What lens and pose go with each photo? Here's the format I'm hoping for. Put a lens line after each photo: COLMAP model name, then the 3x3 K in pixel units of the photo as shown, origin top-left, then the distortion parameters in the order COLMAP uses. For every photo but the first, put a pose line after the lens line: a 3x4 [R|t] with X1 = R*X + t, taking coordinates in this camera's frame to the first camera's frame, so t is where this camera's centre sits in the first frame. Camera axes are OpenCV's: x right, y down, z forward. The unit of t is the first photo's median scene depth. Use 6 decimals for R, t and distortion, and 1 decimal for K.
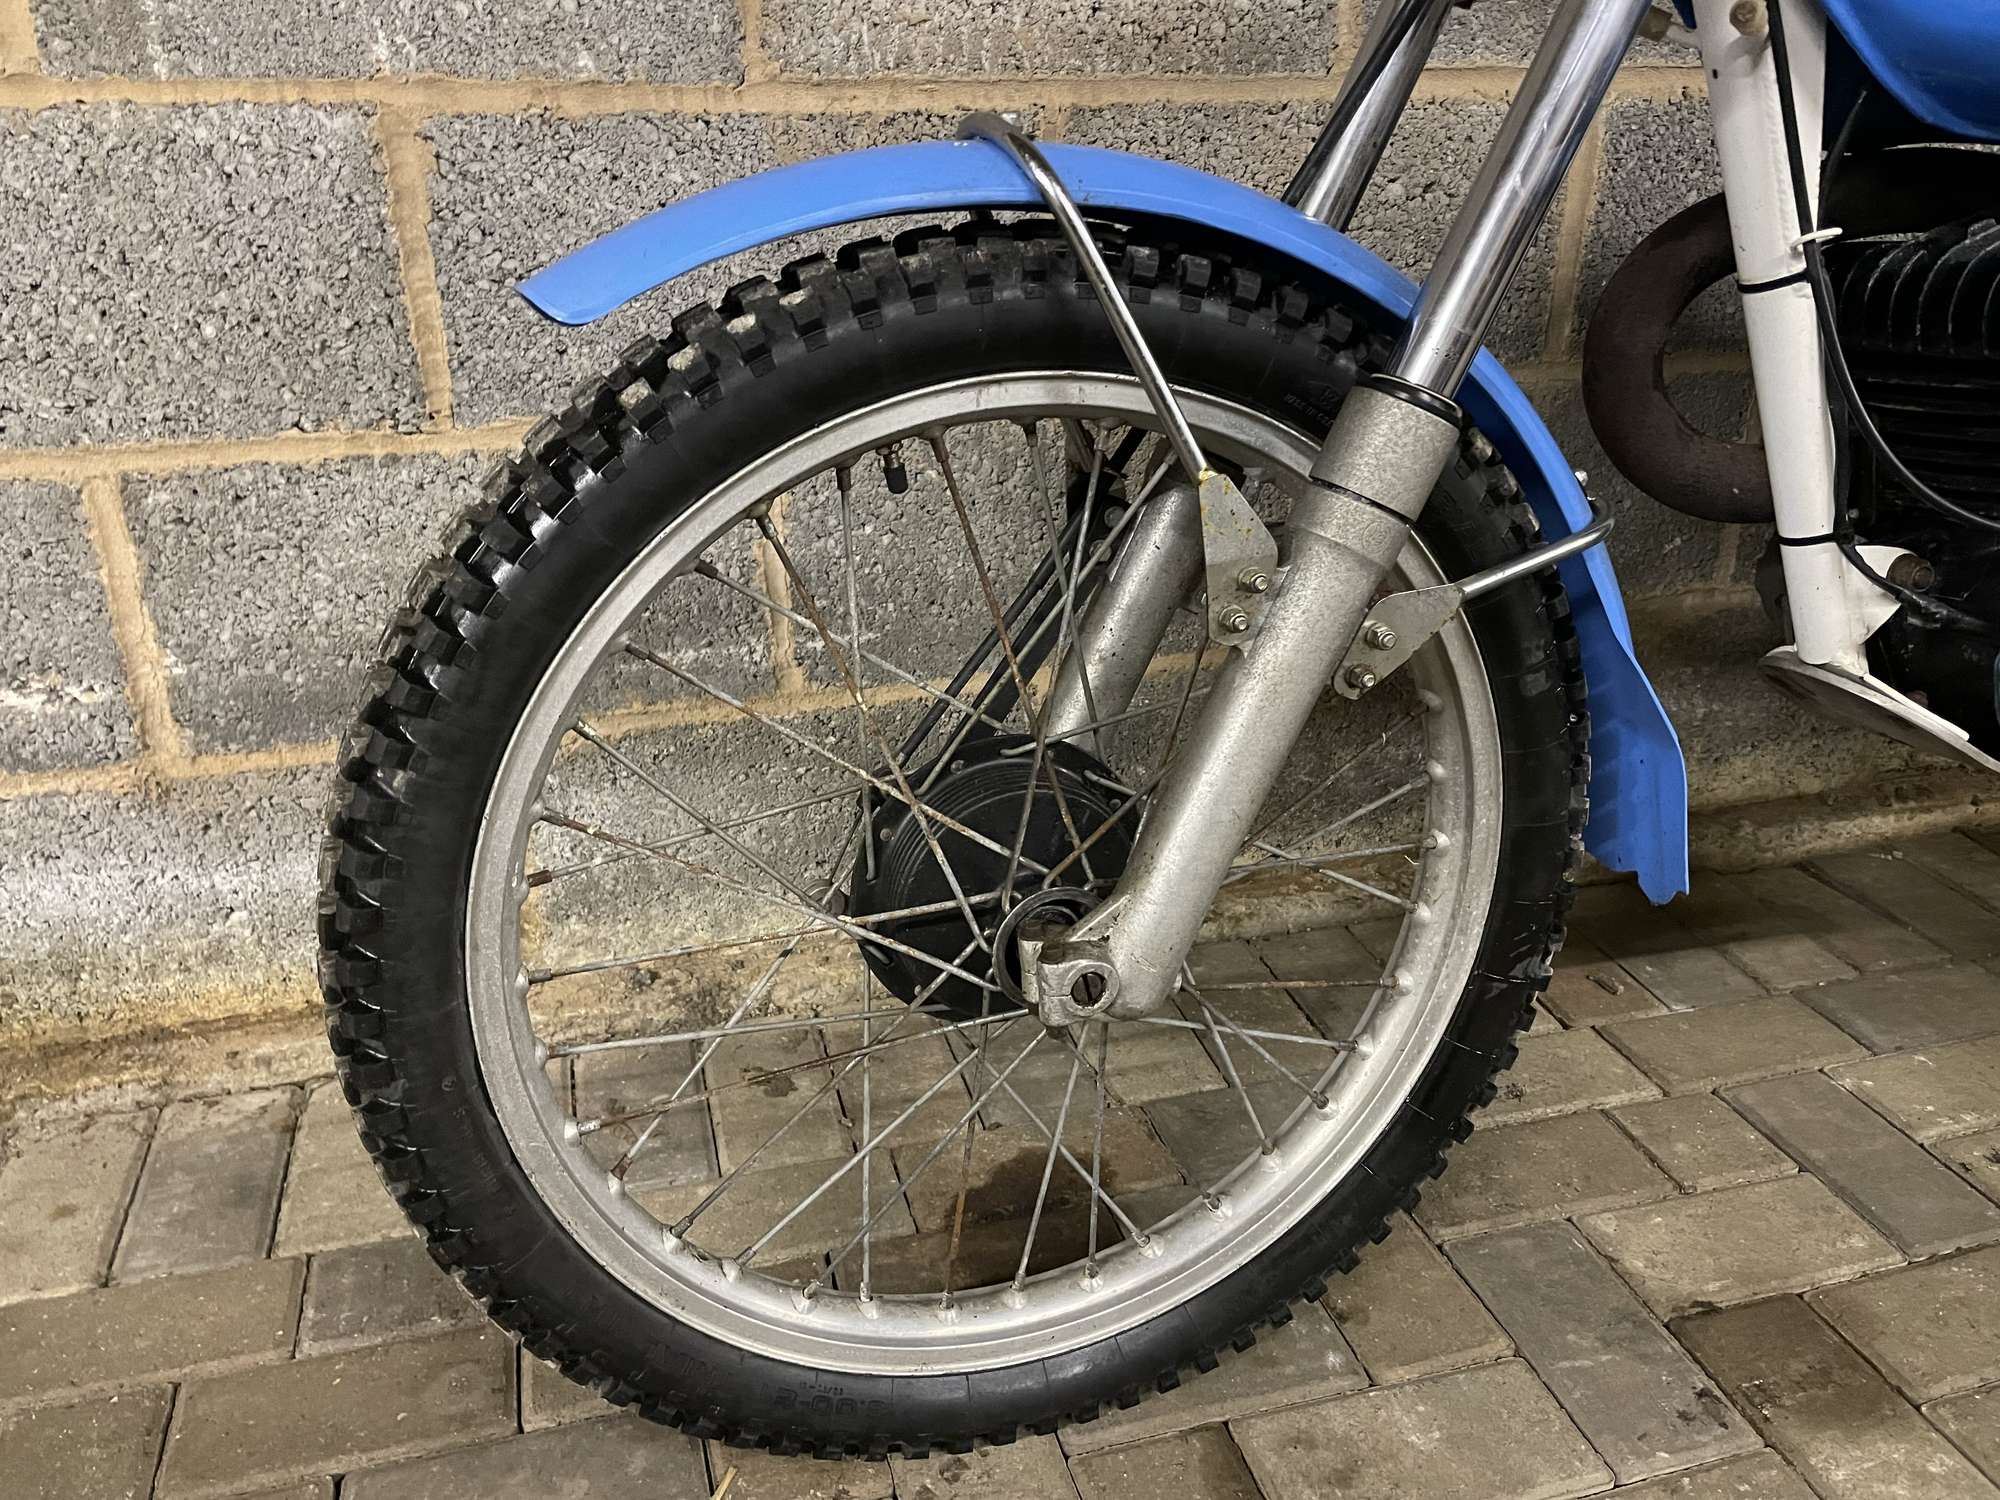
lens RADIAL K [[1546.7, 0, 975.6], [0, 1546.7, 754.3], [0, 0, 1]] dist [0.078838, -0.120449]
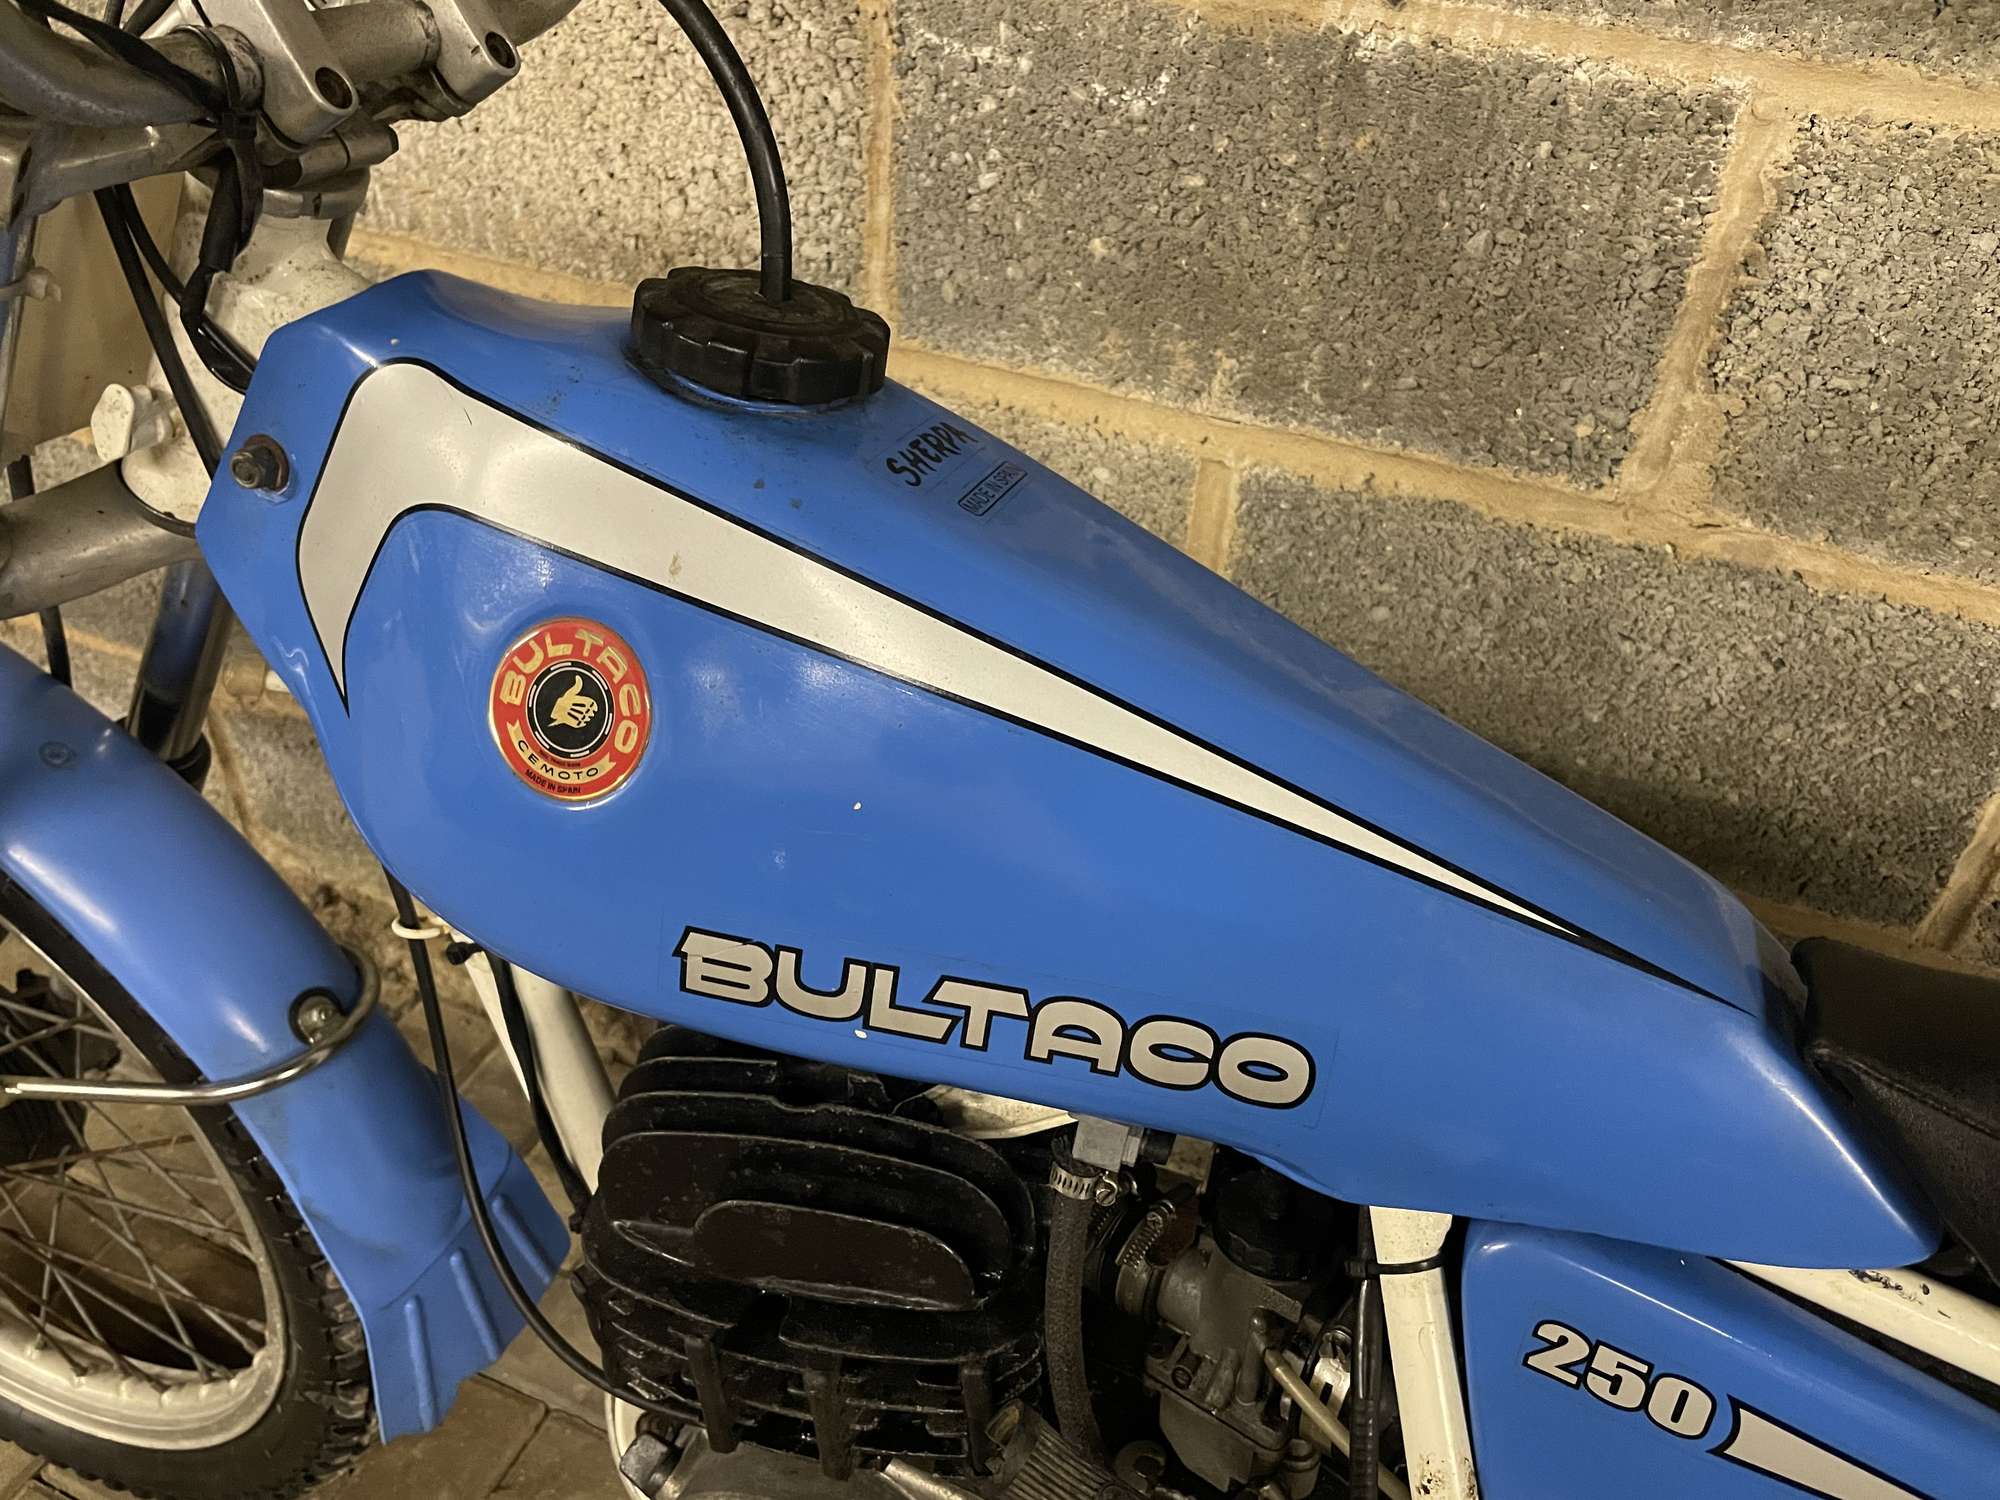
lens RADIAL K [[1546.7, 0, 966.4], [0, 1546.7, 752.7], [0, 0, 1]] dist [0.078838, -0.120449]
pose [[0.775509, 0.416125, -0.474790, 0.800343], [-0.306766, 0.905662, 0.292695, -0.532451], [0.551797, -0.081339, 0.830002, 0.363233]]
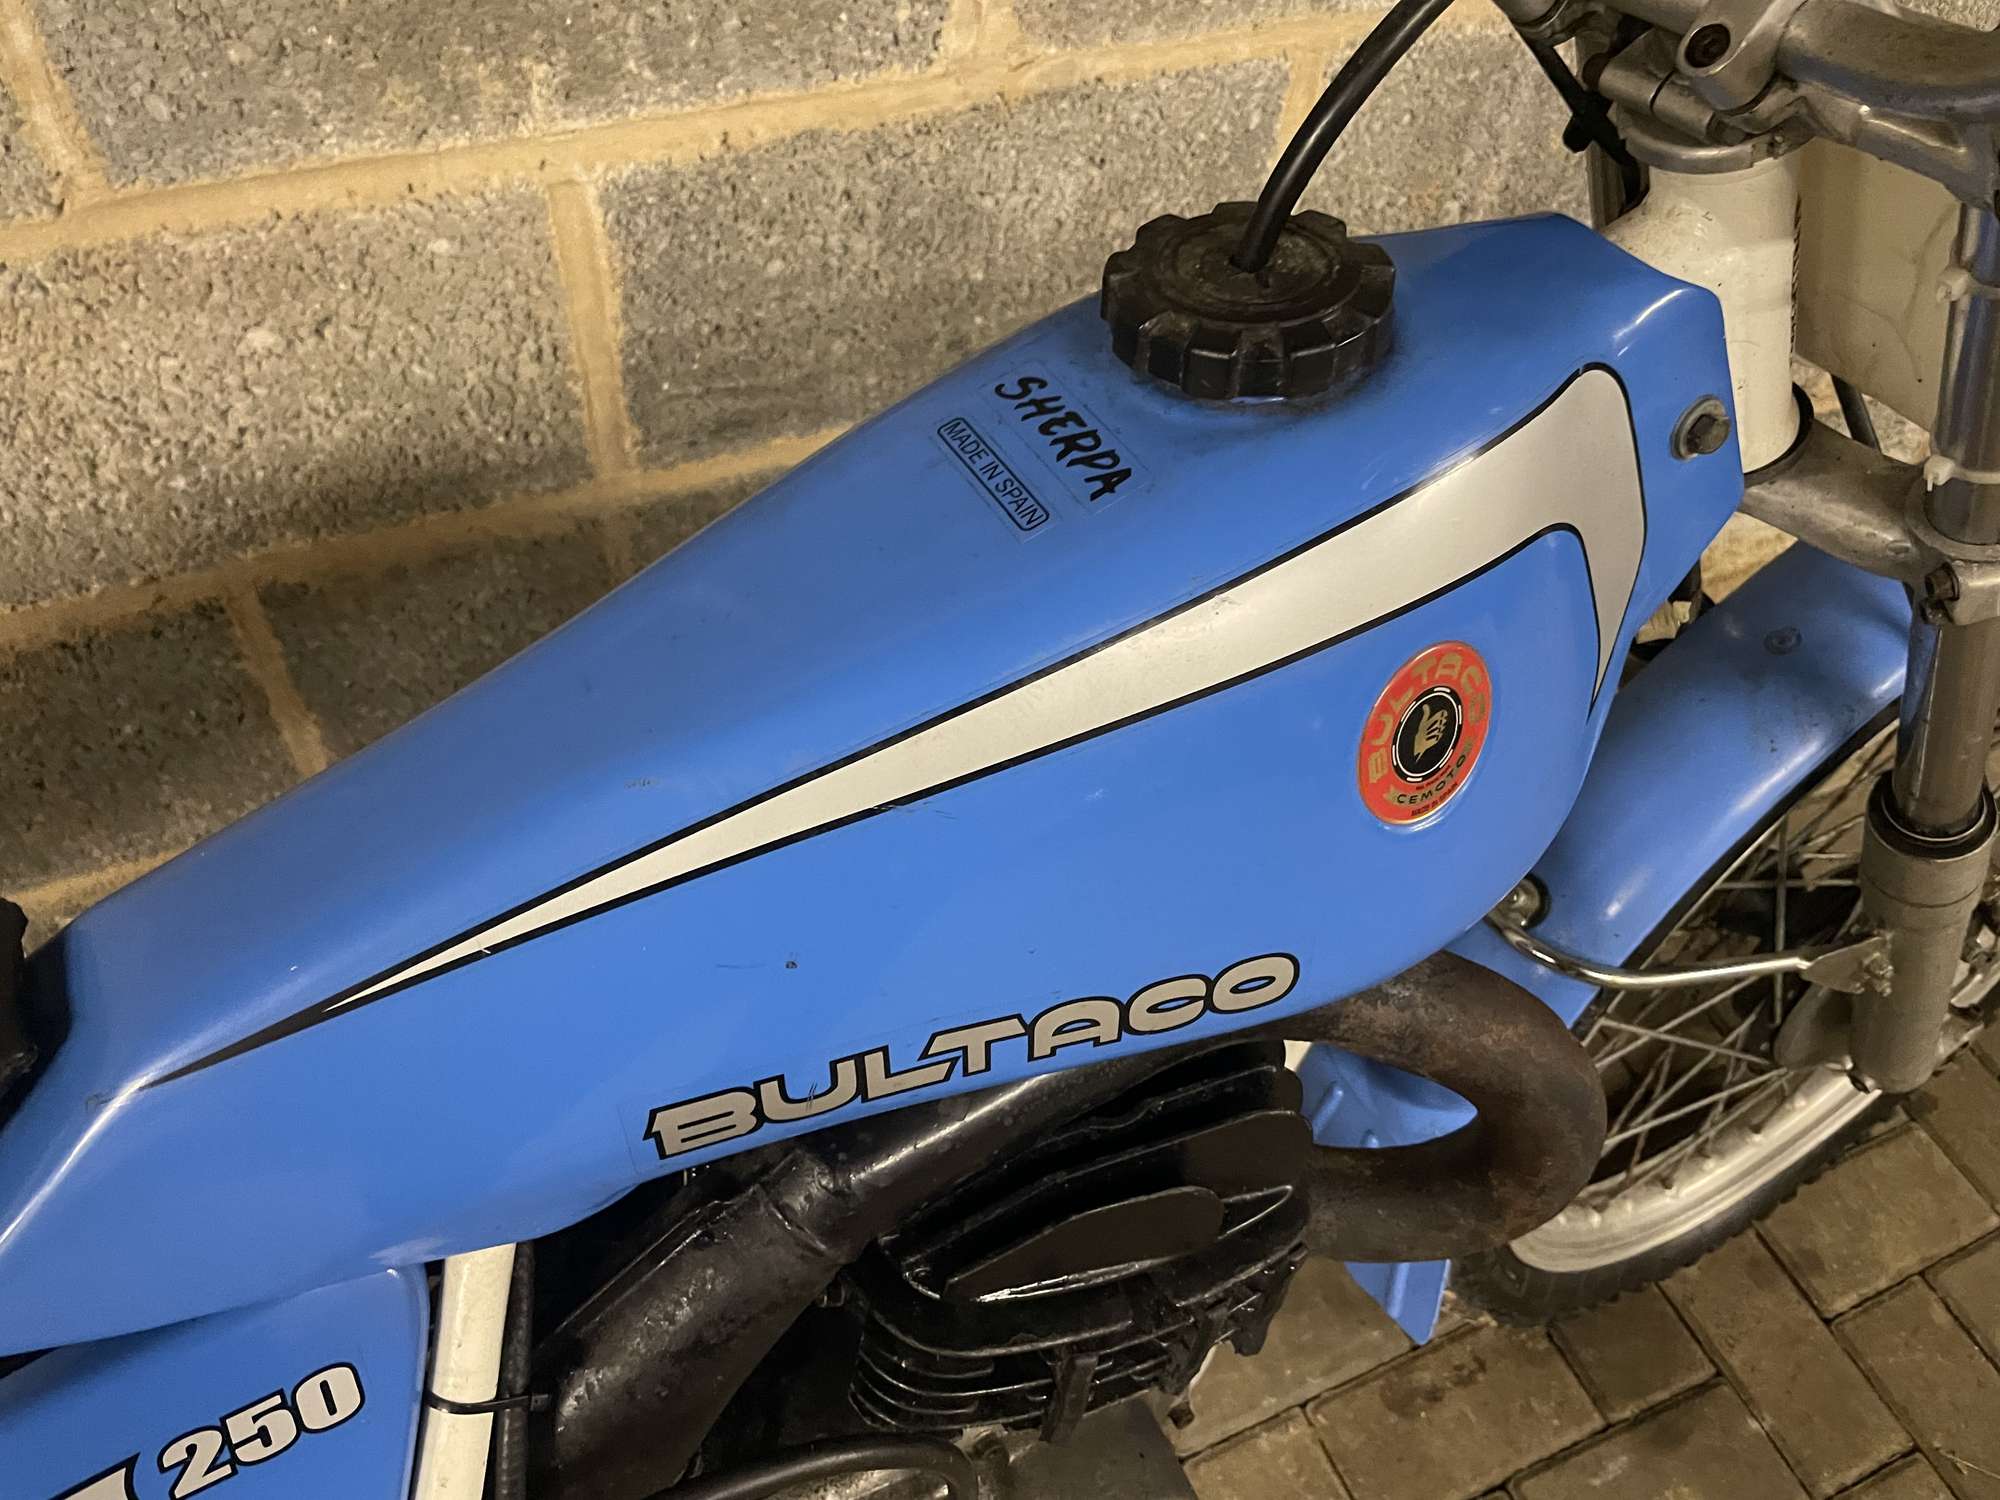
lens RADIAL K [[1546.7, 0, 982.9], [0, 1546.7, 728.9], [0, 0, 1]] dist [0.078838, -0.120449]
pose [[0.989499, -0.059482, 0.131732, 0.529265], [-0.002286, 0.904843, 0.425740, -0.553028], [-0.144520, -0.421571, 0.895205, 0.334749]]
